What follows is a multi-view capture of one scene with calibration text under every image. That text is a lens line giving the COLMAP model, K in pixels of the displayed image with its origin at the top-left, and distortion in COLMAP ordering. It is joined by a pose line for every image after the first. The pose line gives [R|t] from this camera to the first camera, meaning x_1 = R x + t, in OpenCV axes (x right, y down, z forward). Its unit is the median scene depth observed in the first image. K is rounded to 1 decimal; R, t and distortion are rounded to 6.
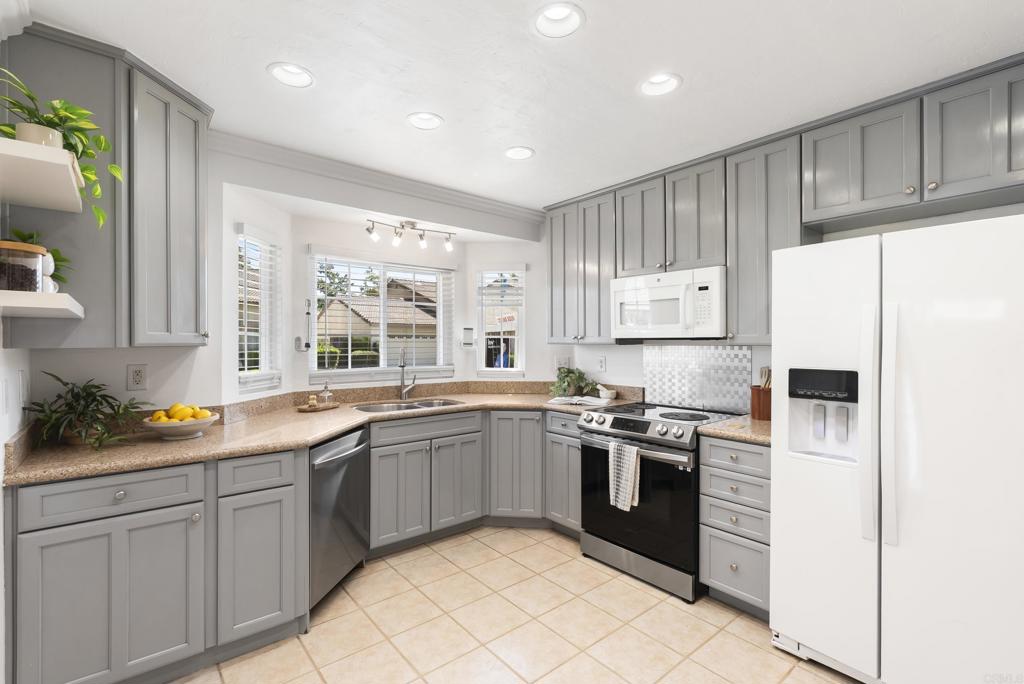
lens RADIAL K [[465.1, 0, 512.4], [0, 465.1, 338.9], [0, 0, 1]] dist [-0.001847, 0.000335]
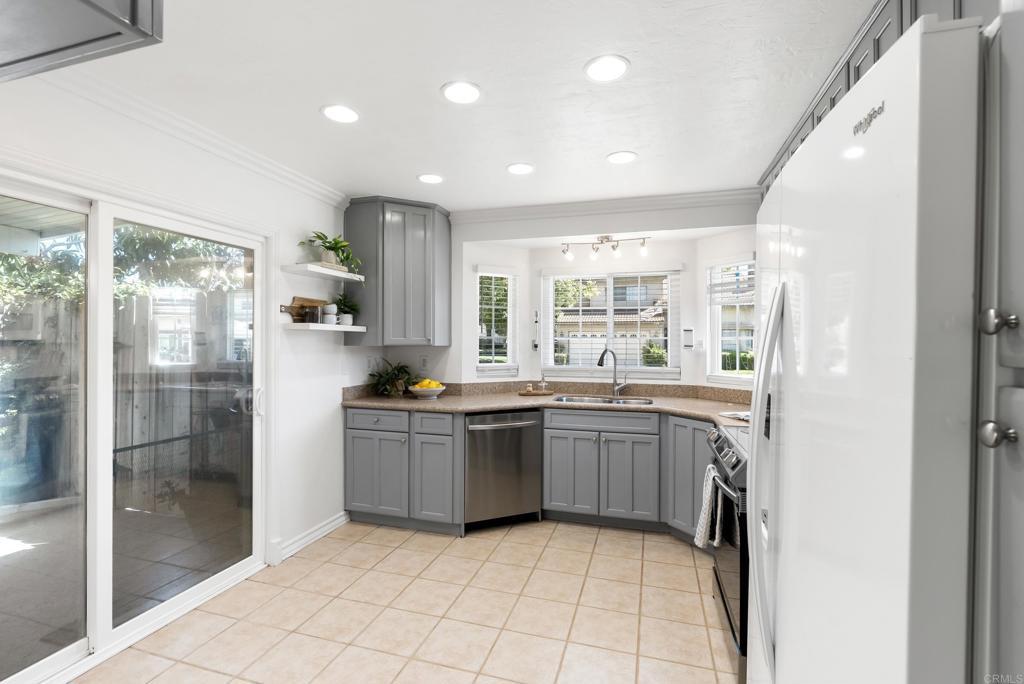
lens RADIAL K [[468.8, 0, 513.6], [0, 468.8, 339.2], [0, 0, 1]] dist [-0.000151, 0.004559]
pose [[0.549391, -0.005353, -0.835548, 0.637672], [0.002596, 0.999986, -0.004700, 0.000130], [0.835561, 0.000414, 0.549397, 0.213477]]
